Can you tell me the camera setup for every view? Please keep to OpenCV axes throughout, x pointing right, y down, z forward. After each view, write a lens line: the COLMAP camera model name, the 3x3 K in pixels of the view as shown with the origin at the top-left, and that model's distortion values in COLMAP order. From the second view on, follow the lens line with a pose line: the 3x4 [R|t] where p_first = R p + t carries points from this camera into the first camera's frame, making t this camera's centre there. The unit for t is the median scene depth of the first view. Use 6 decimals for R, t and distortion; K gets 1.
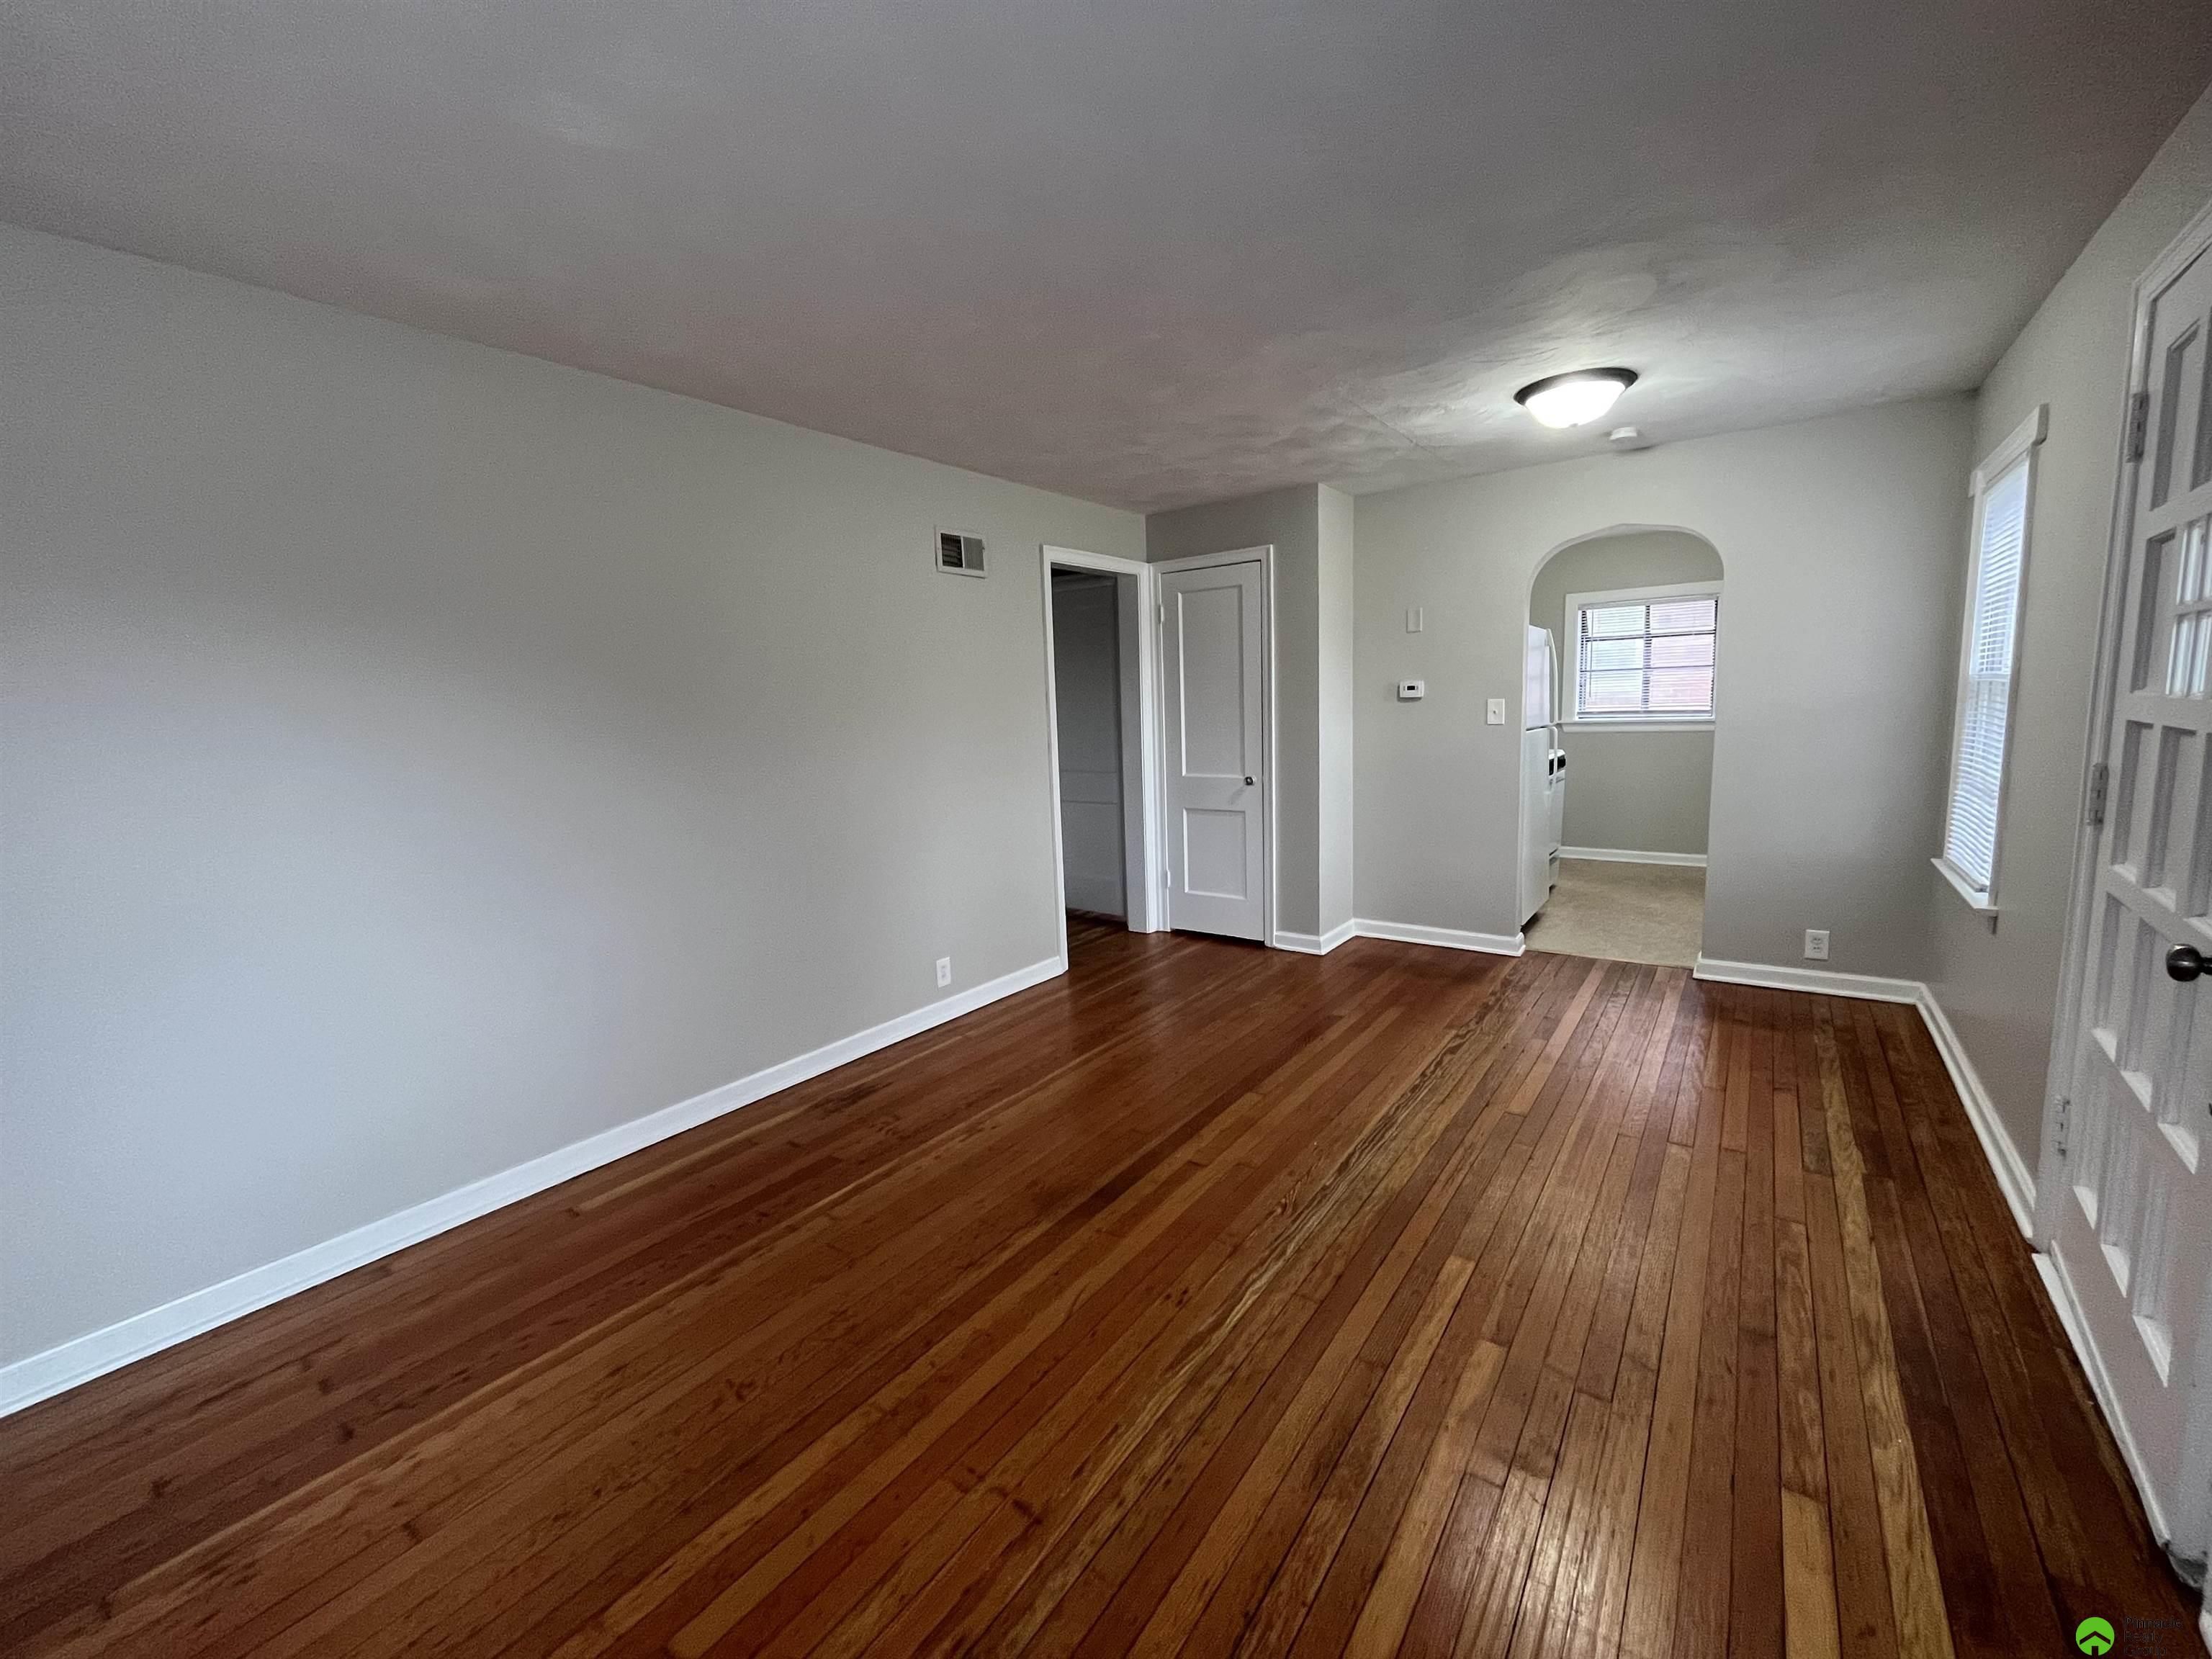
lens RADIAL K [[891.1, 0, 1106.7], [0, 891.1, 825.5], [0, 0, 1]] dist [-0.003343, 0.000049]
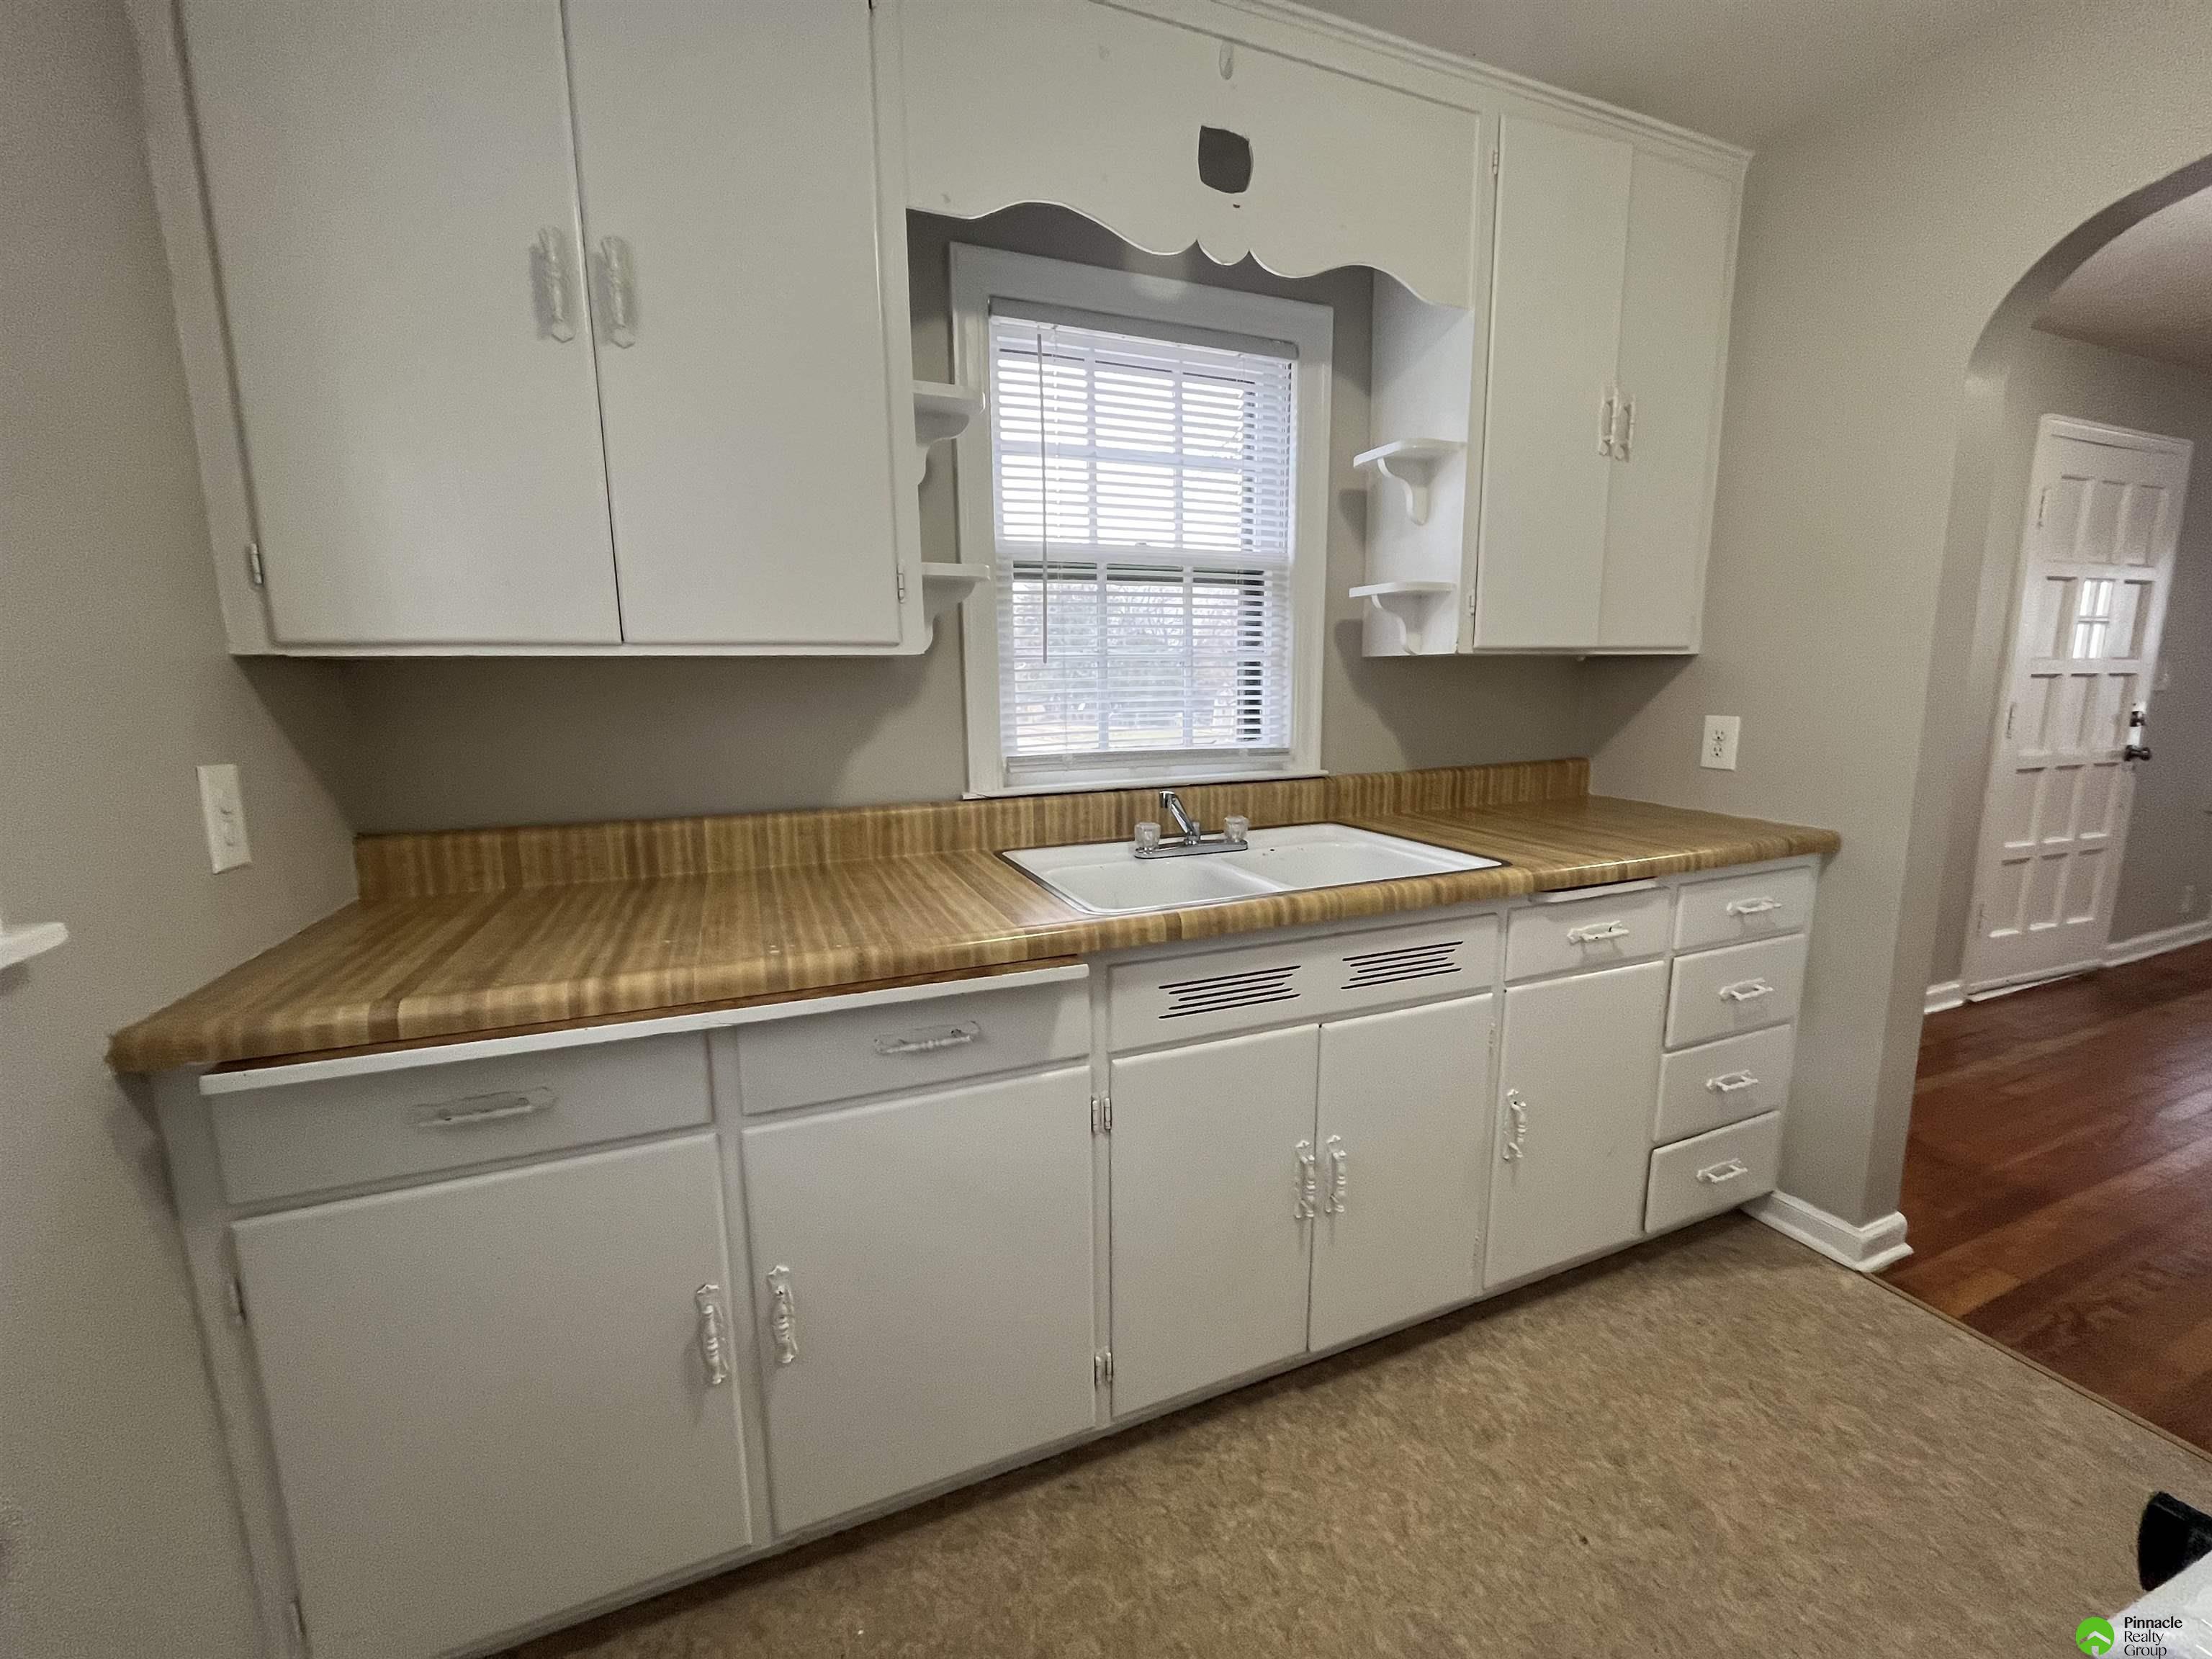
lens RADIAL K [[891.1, 0, 1111.0], [0, 891.1, 822.9], [0, 0, 1]] dist [-0.003343, 0.000049]
pose [[-0.851575, -0.036625, 0.522952, 1.342762], [0.116281, 0.959510, 0.256552, -0.385146], [-0.511174, 0.279283, -0.812836, 2.644267]]
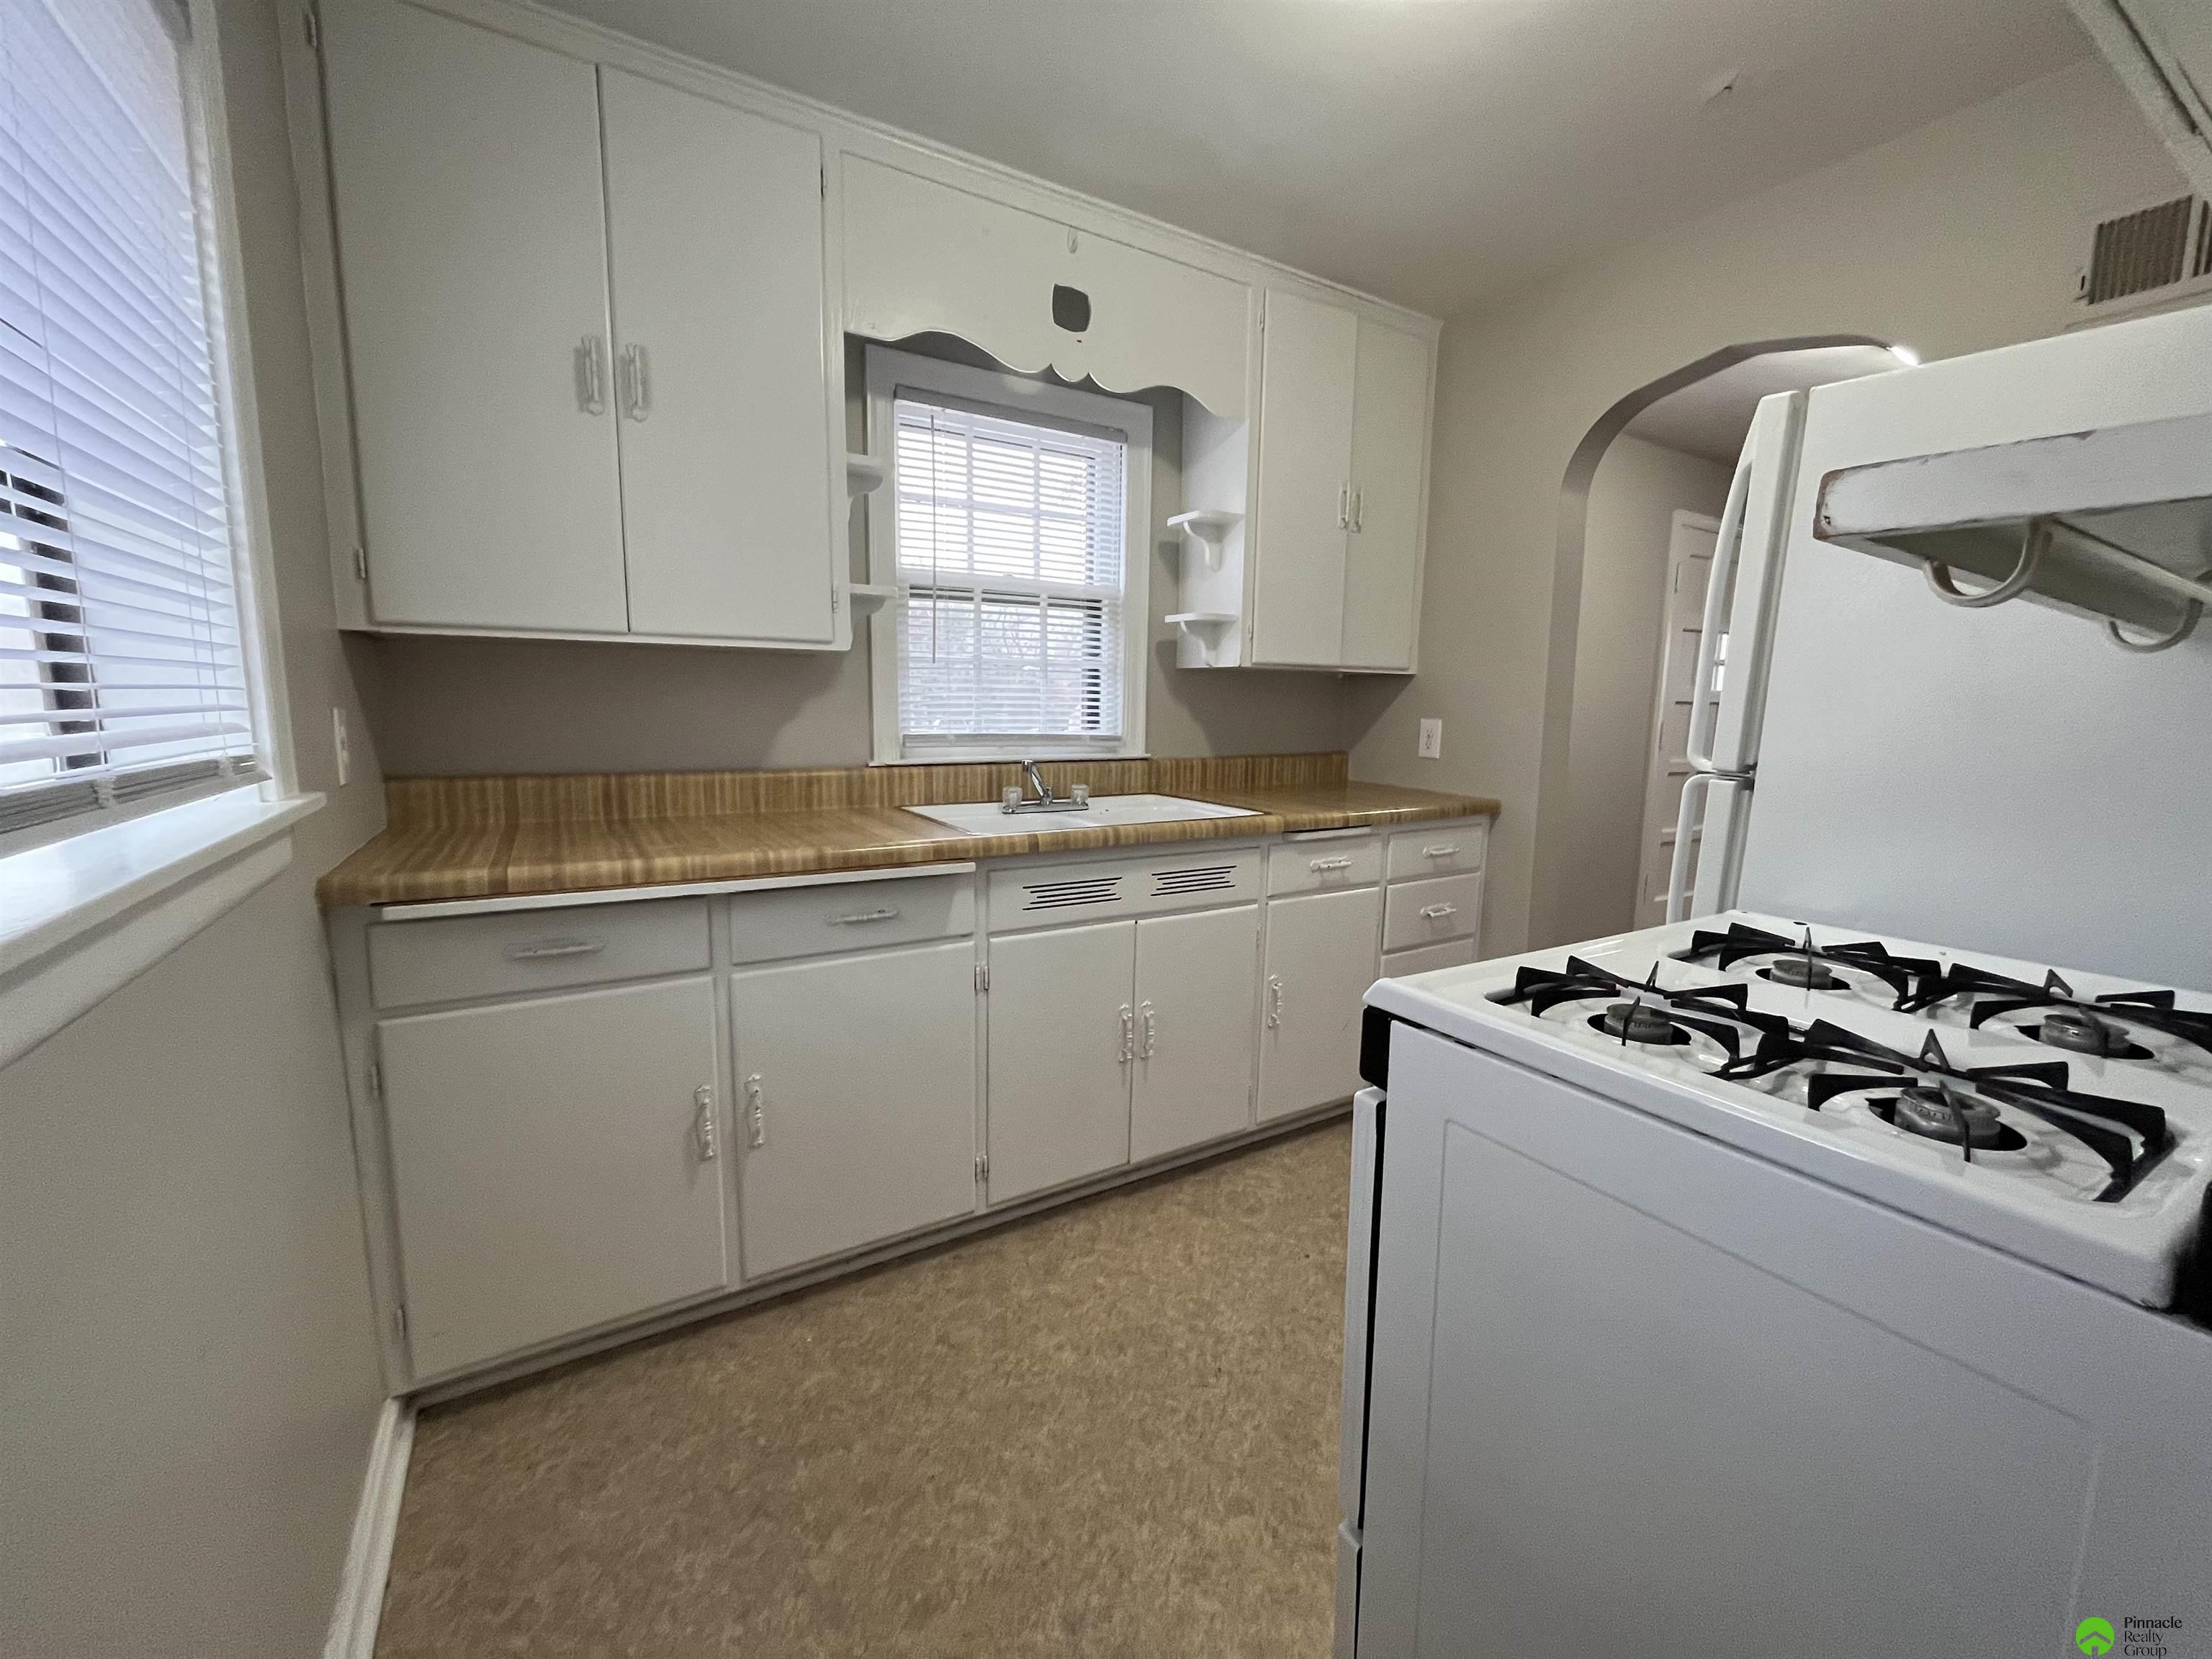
lens RADIAL K [[891.1, 0, 1112.1], [0, 891.1, 822.6], [0, 0, 1]] dist [-0.003343, 0.000049]
pose [[-0.925293, -0.029168, 0.378131, 1.231042], [0.071718, 0.965592, 0.249978, -0.389672], [-0.372411, 0.258421, -0.891363, 2.871085]]
